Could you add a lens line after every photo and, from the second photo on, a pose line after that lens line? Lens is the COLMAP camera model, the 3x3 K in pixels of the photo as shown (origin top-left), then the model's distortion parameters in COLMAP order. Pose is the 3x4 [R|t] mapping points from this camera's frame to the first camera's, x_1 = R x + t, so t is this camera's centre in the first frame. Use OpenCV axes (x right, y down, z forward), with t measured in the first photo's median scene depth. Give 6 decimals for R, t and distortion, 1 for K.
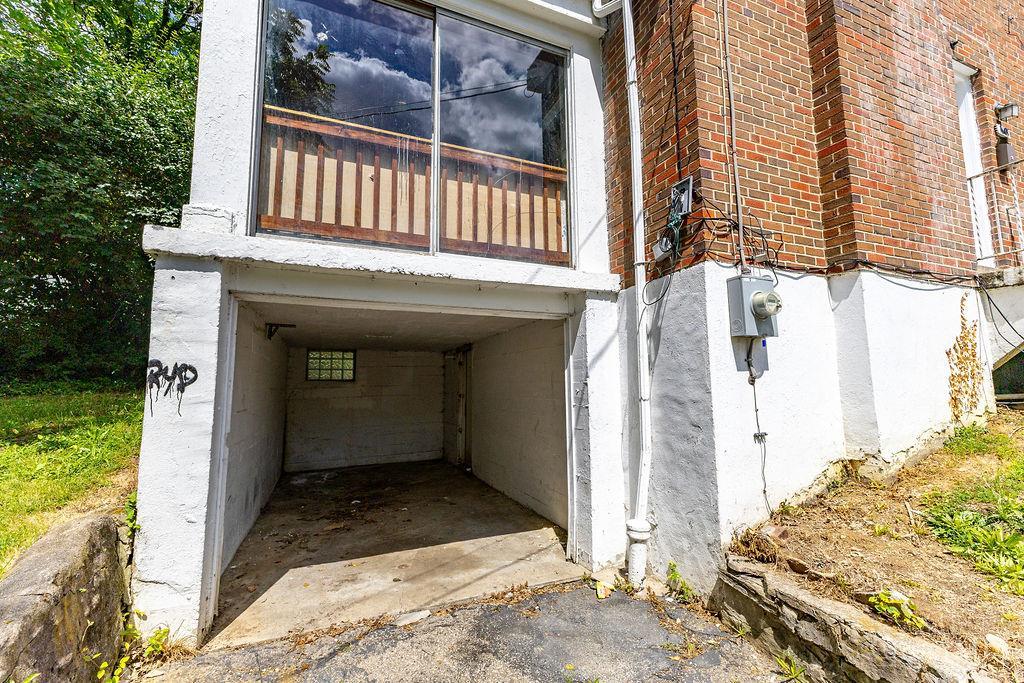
lens RADIAL K [[454.1, 0, 530.3], [0, 454.1, 336.2], [0, 0, 1]] dist [0.007140, 0.000037]
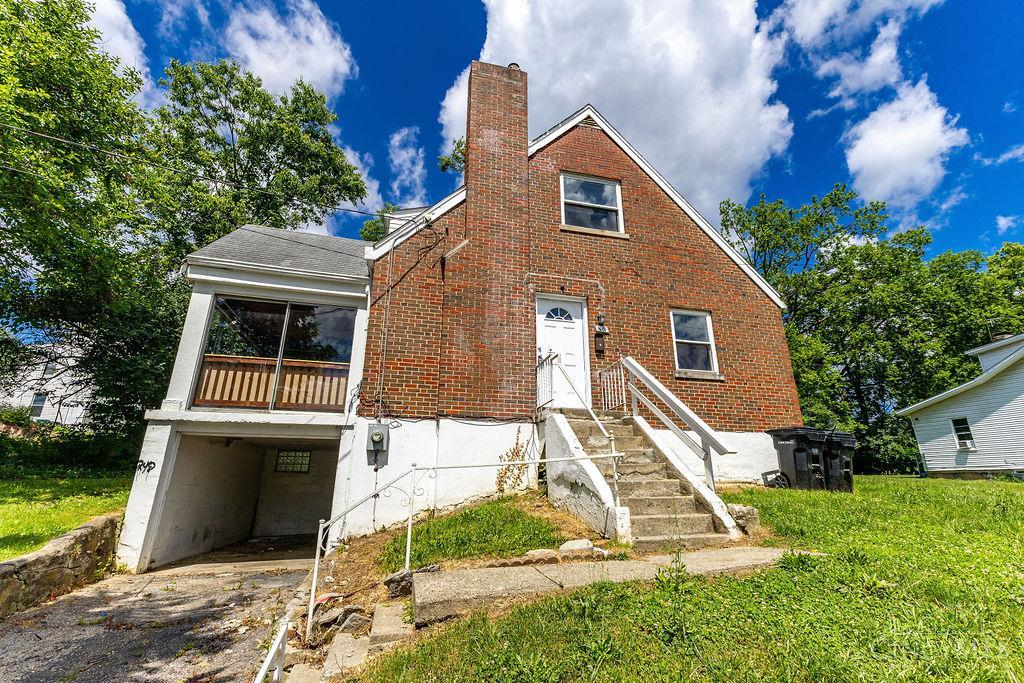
lens RADIAL K [[448.9, 0, 516.7], [0, 448.9, 334.6], [0, 0, 1]] dist [0.001125, 0.000082]
pose [[0.990344, -0.033652, -0.134488, 1.397887], [0.004835, 0.977885, -0.209087, -0.084834], [0.138550, 0.206417, 0.968605, -1.131189]]
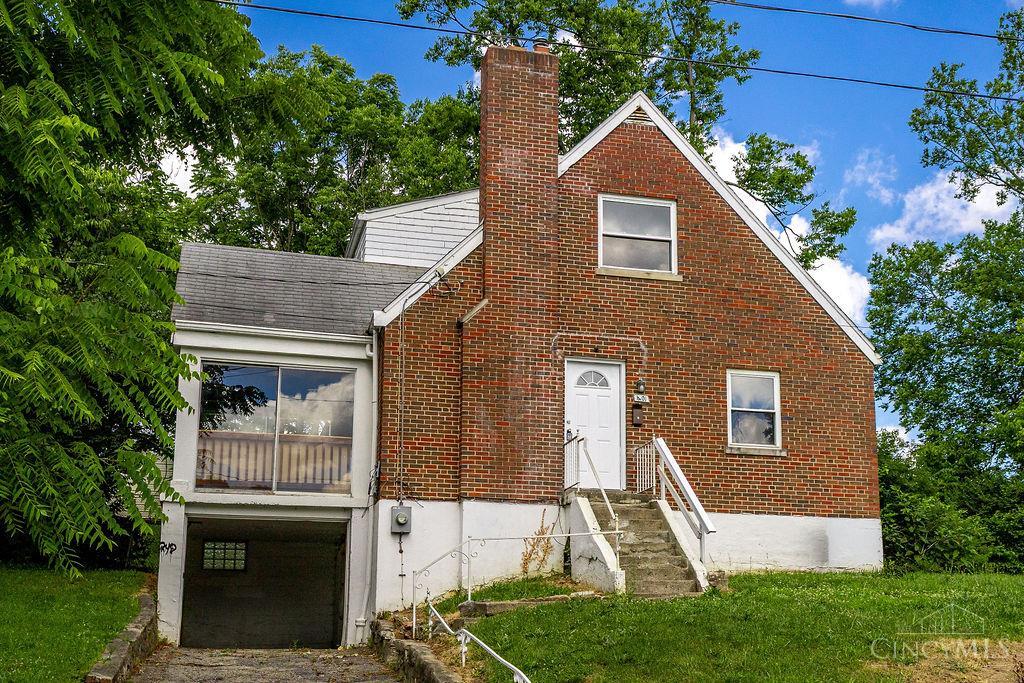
lens RADIAL K [[1149.2, 0, 544.2], [0, 1149.2, 418.5], [0, 0, 1]] dist [0.029060, 0.000612]
pose [[0.989733, -0.013022, -0.142334, 1.873058], [0.001344, 0.996645, -0.081834, -0.087453], [0.142922, 0.080802, 0.986430, -4.282133]]
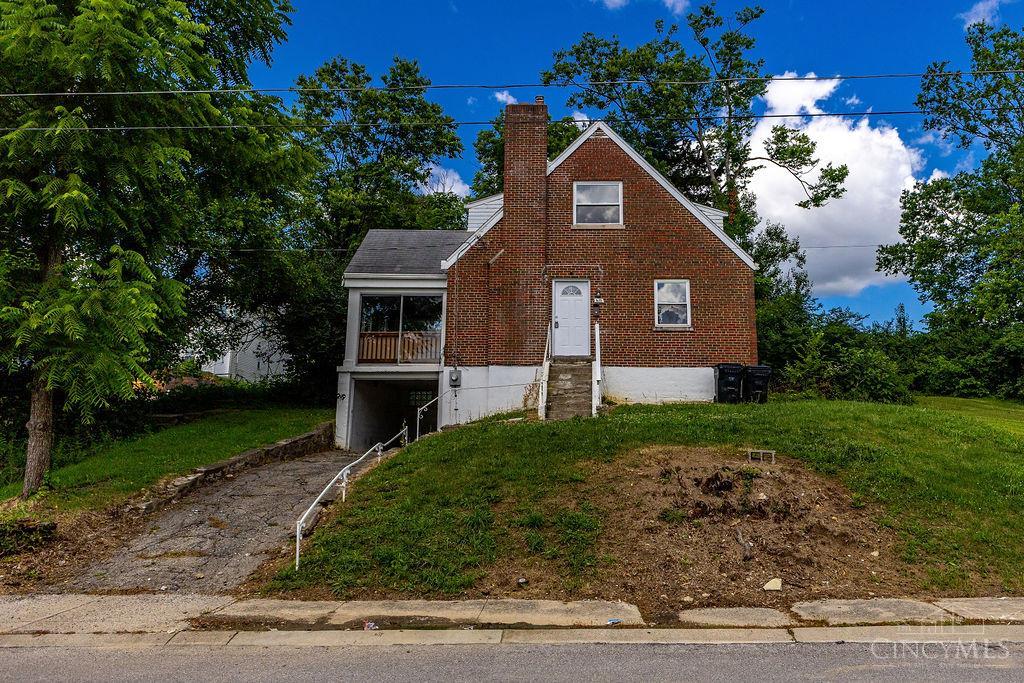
lens RADIAL K [[679.8, 0, 566.8], [0, 679.8, 299.1], [0, 0, 1]] dist [0.004473, 0.000694]
pose [[0.919391, -0.073029, -0.386506, 3.493145], [0.035379, 0.993984, -0.103654, -0.087882], [0.391751, 0.081624, 0.916444, -3.885122]]
